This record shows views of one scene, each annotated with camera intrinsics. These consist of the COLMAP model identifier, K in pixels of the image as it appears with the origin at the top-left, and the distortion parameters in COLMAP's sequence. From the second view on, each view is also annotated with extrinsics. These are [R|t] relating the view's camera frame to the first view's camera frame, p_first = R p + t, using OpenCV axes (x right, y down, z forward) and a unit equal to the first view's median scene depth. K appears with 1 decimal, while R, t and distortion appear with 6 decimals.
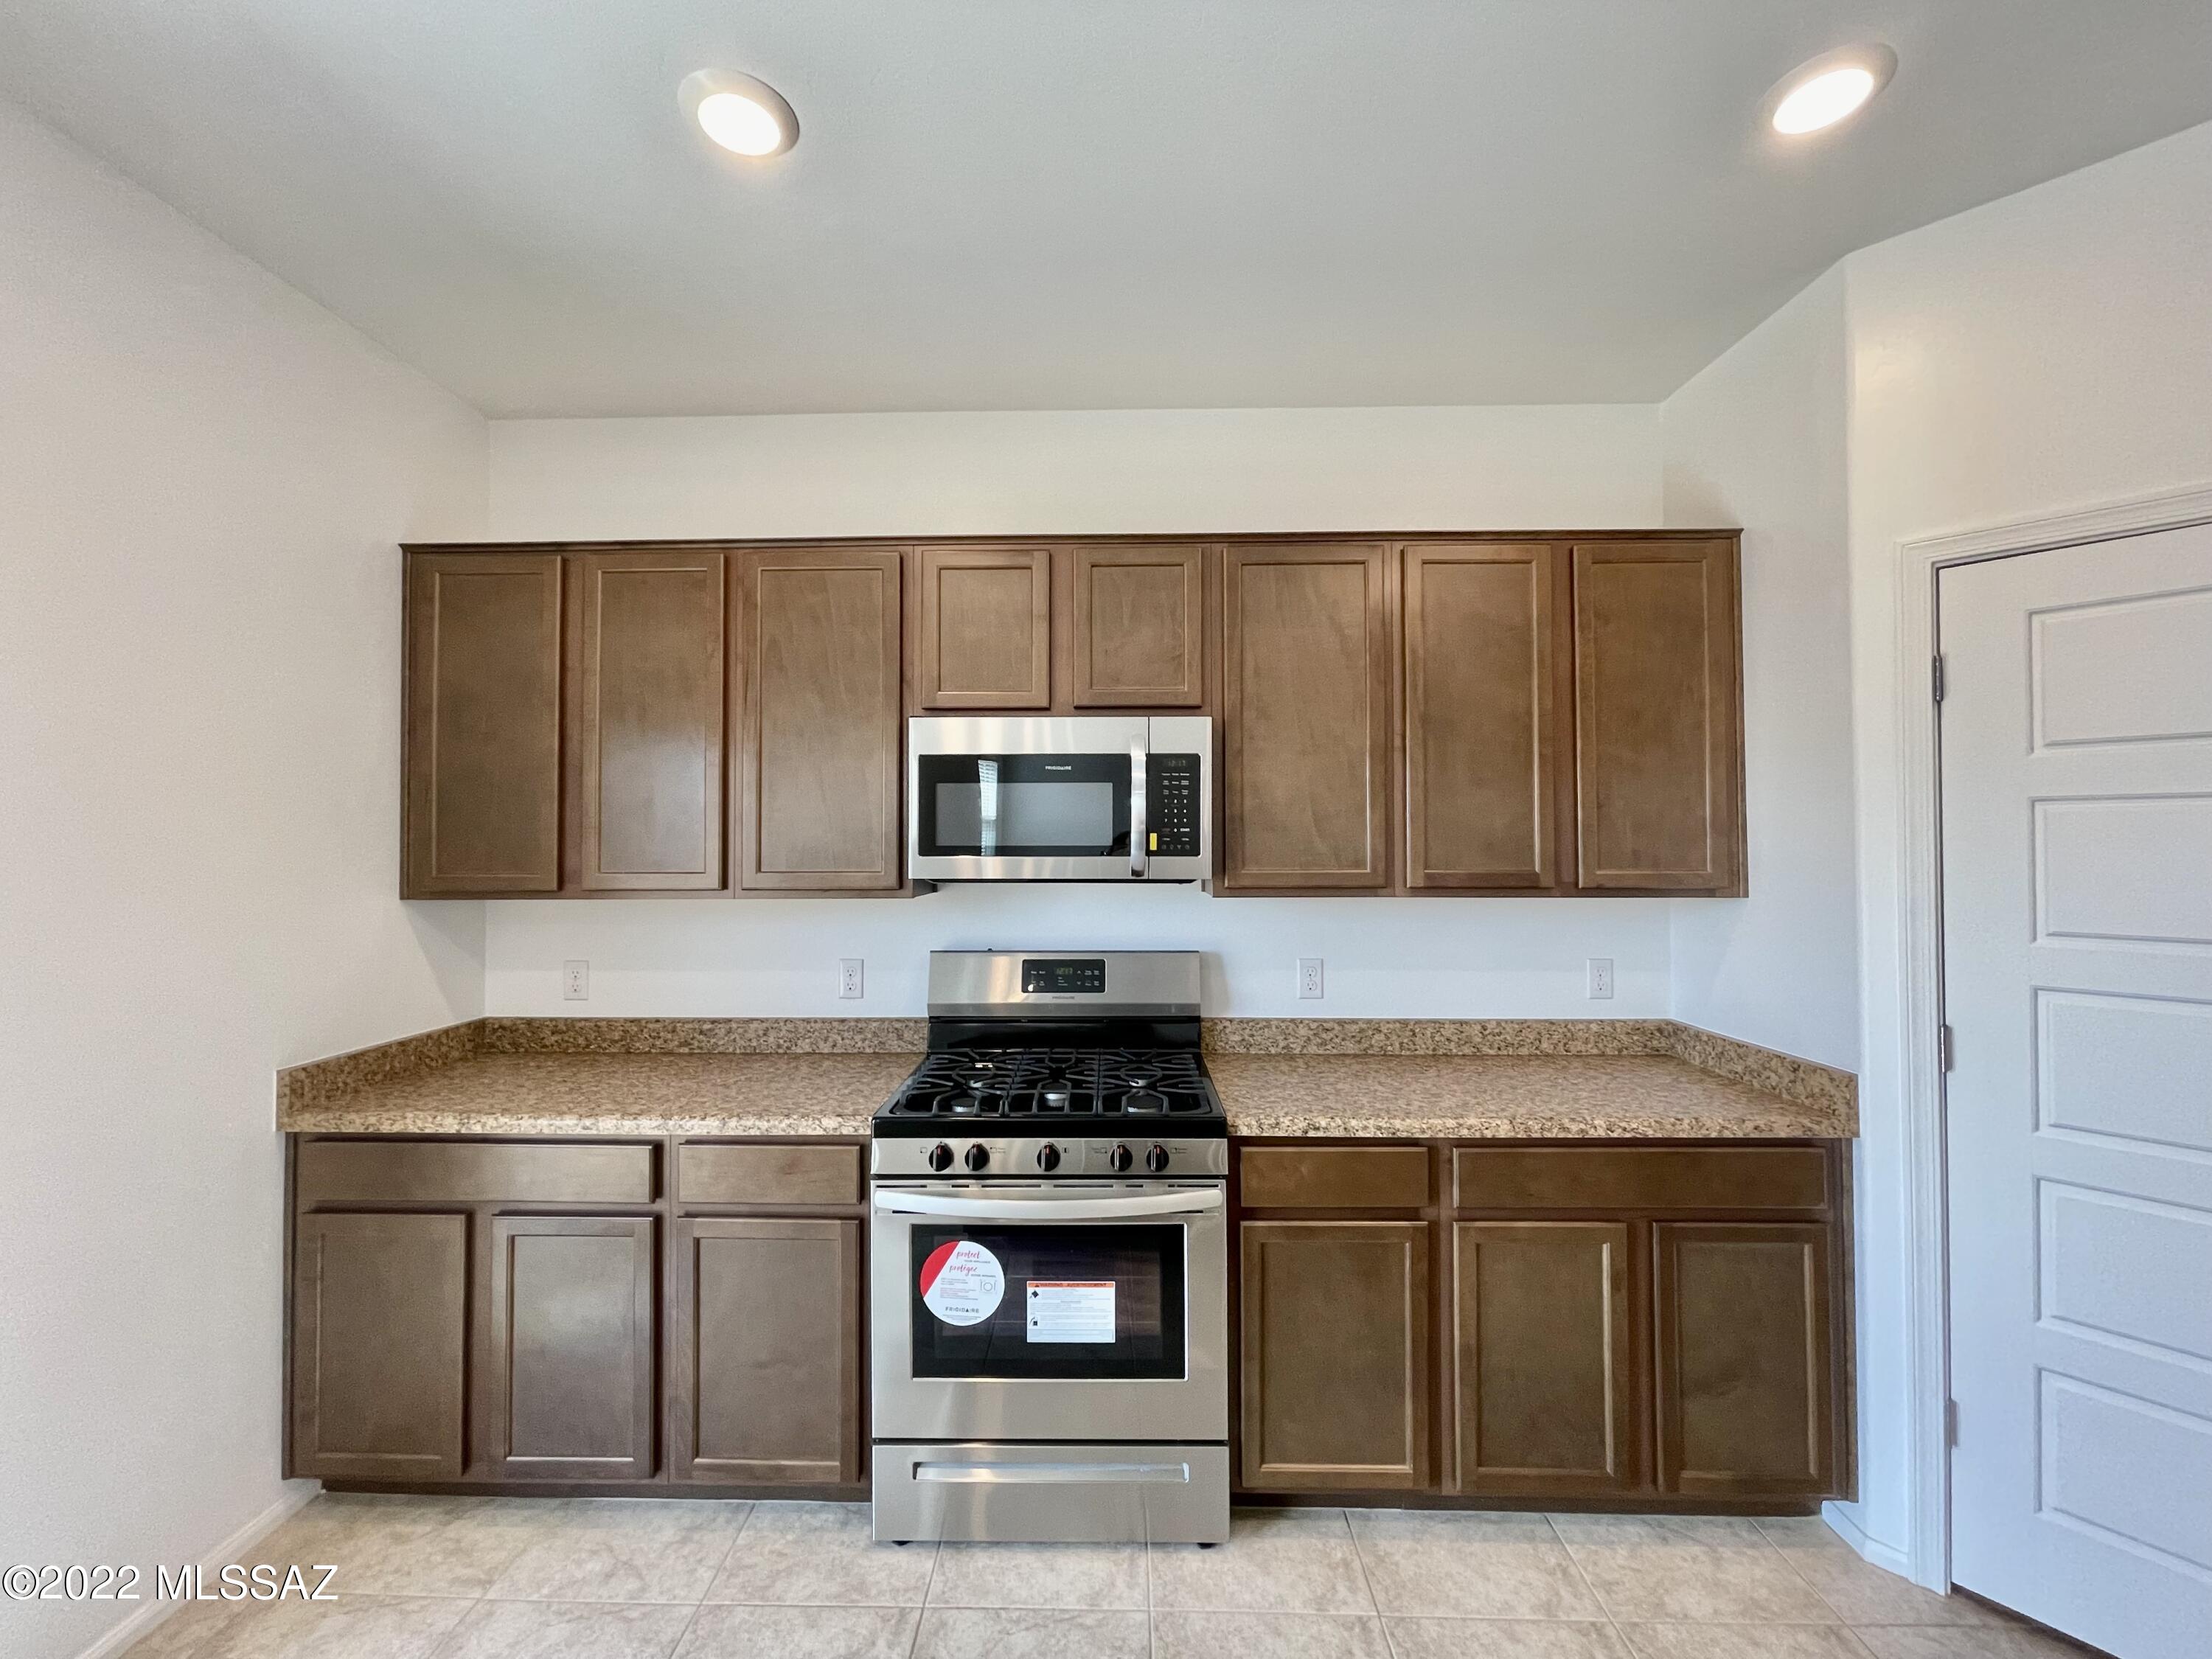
lens RADIAL K [[892.7, 0, 1097.5], [0, 892.7, 832.4], [0, 0, 1]] dist [-0.003532, 0.000772]
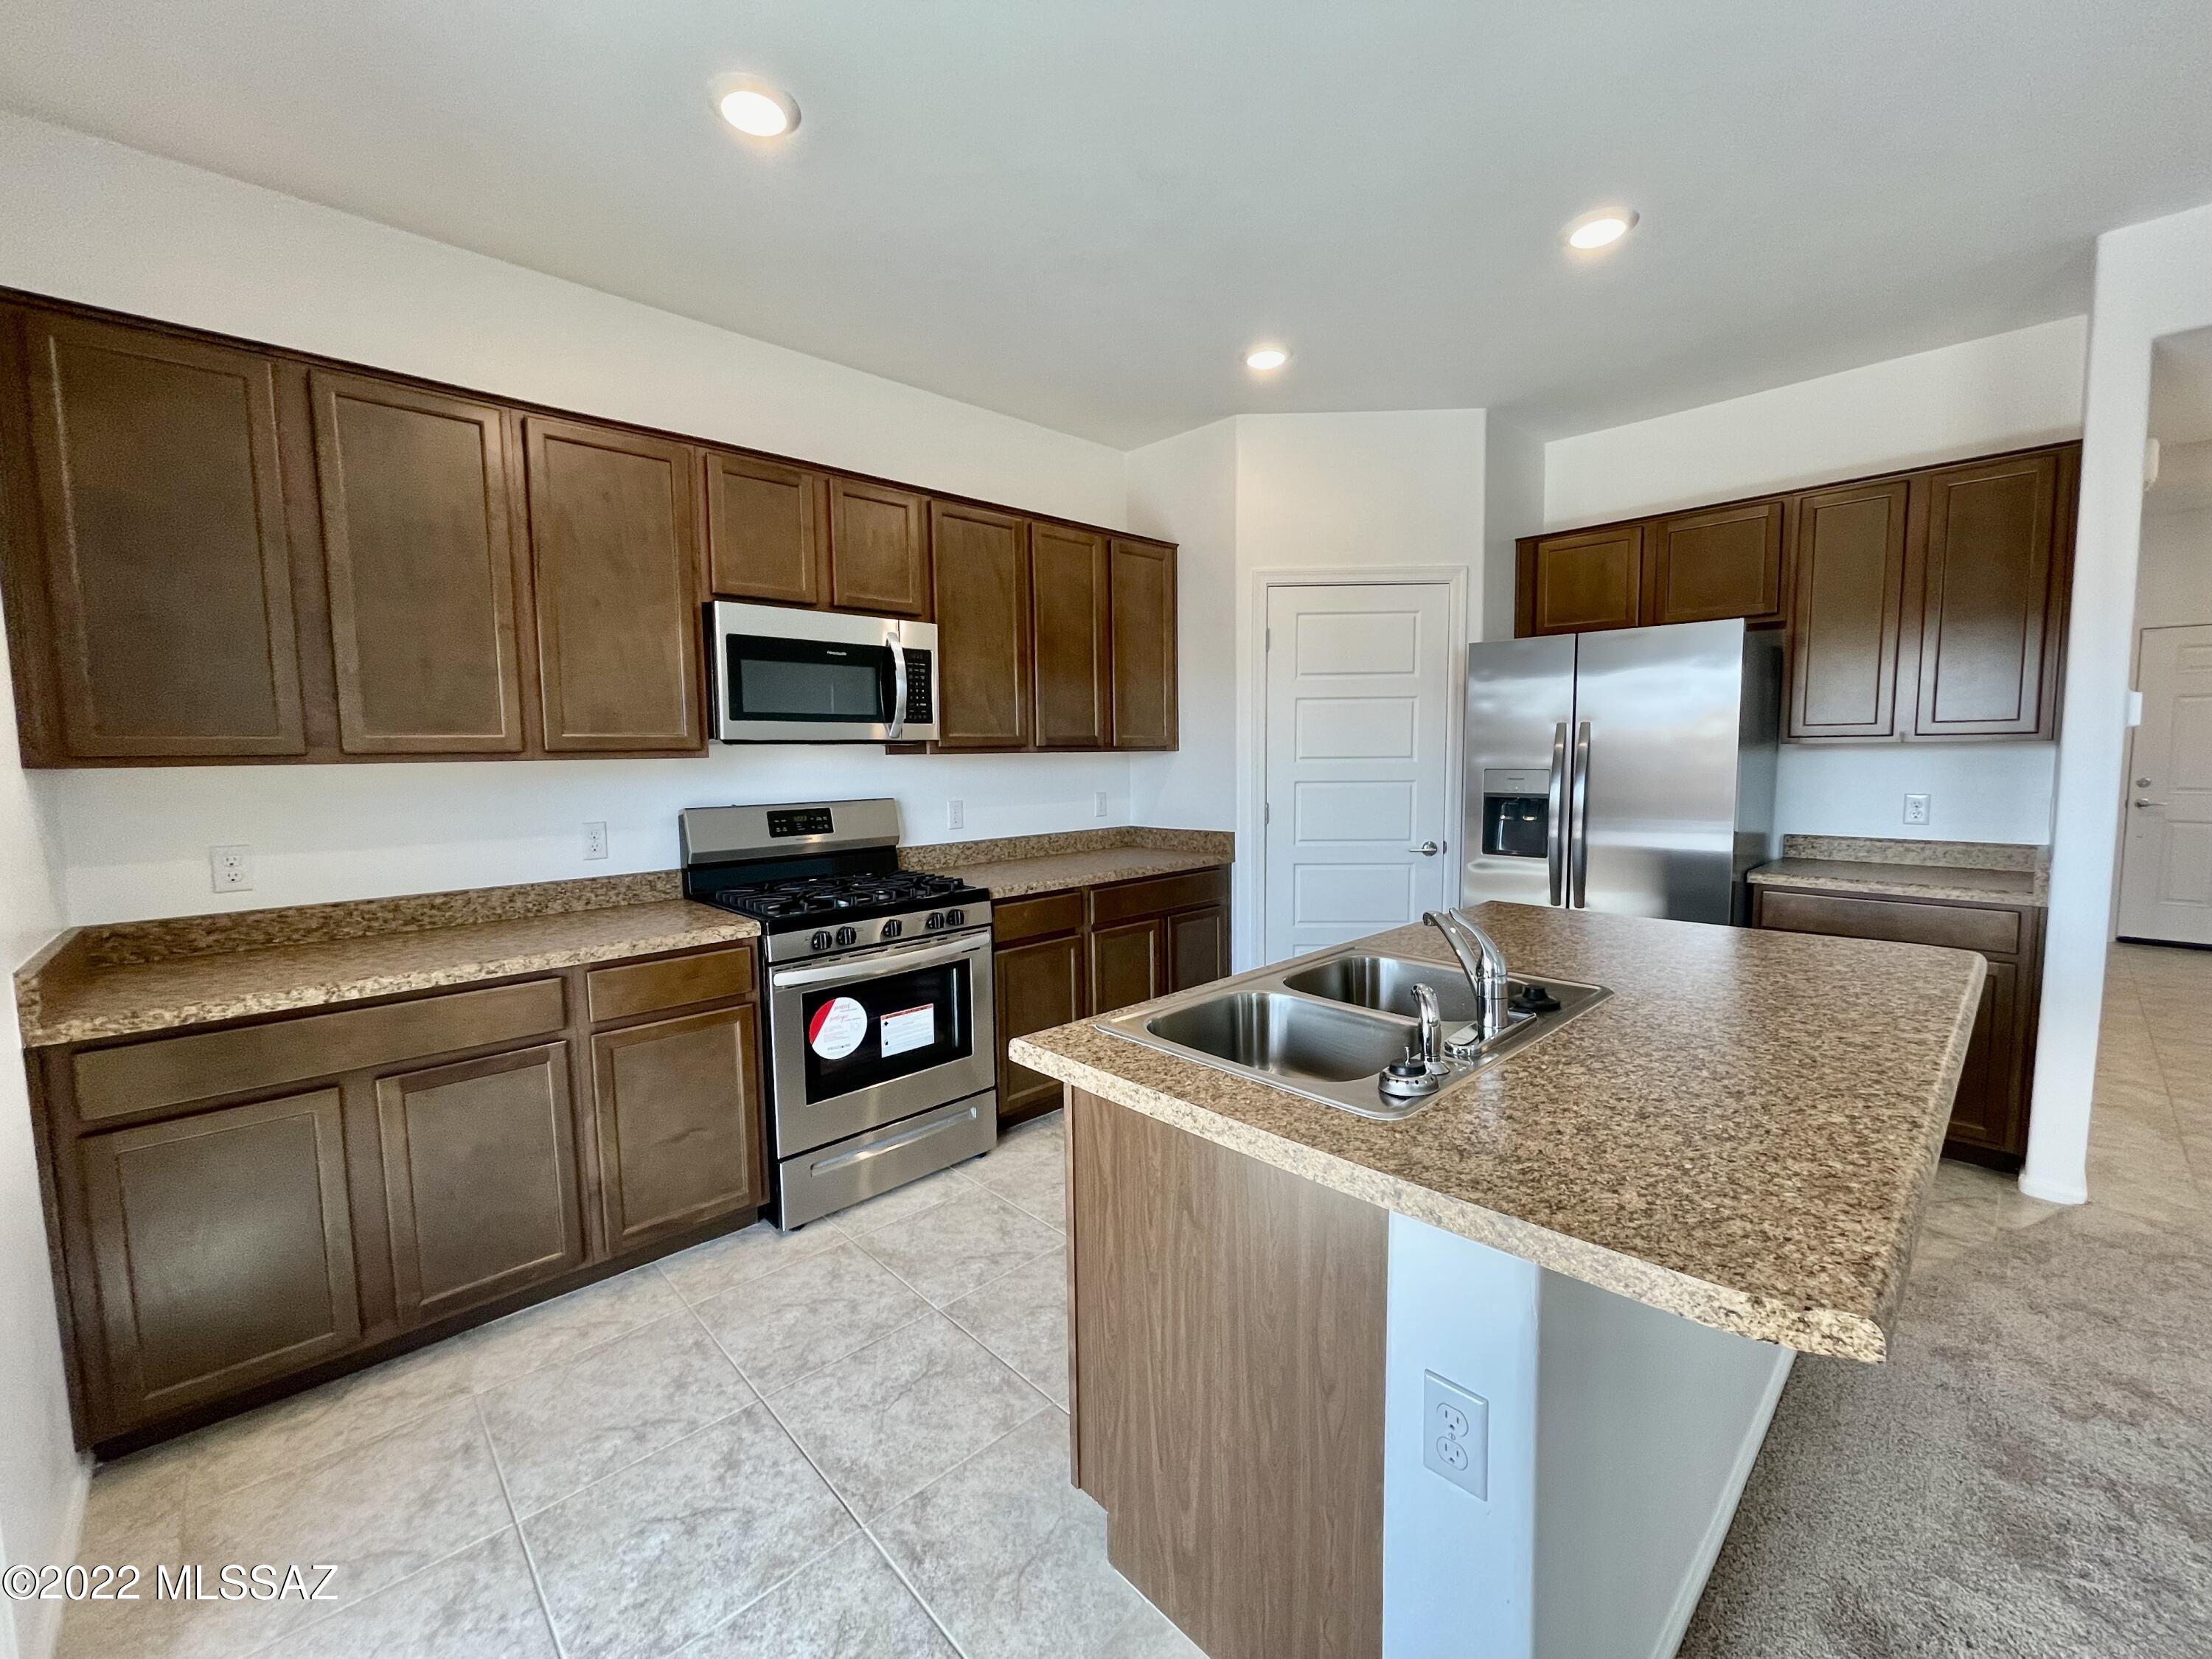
lens RADIAL K [[892.7, 0, 1104.4], [0, 892.7, 828.9], [0, 0, 1]] dist [-0.003532, 0.000772]
pose [[0.708840, -0.068992, 0.701987, -0.698576], [0.001673, 0.995367, 0.096136, 0.057624], [-0.705368, -0.066971, 0.705671, -0.209545]]
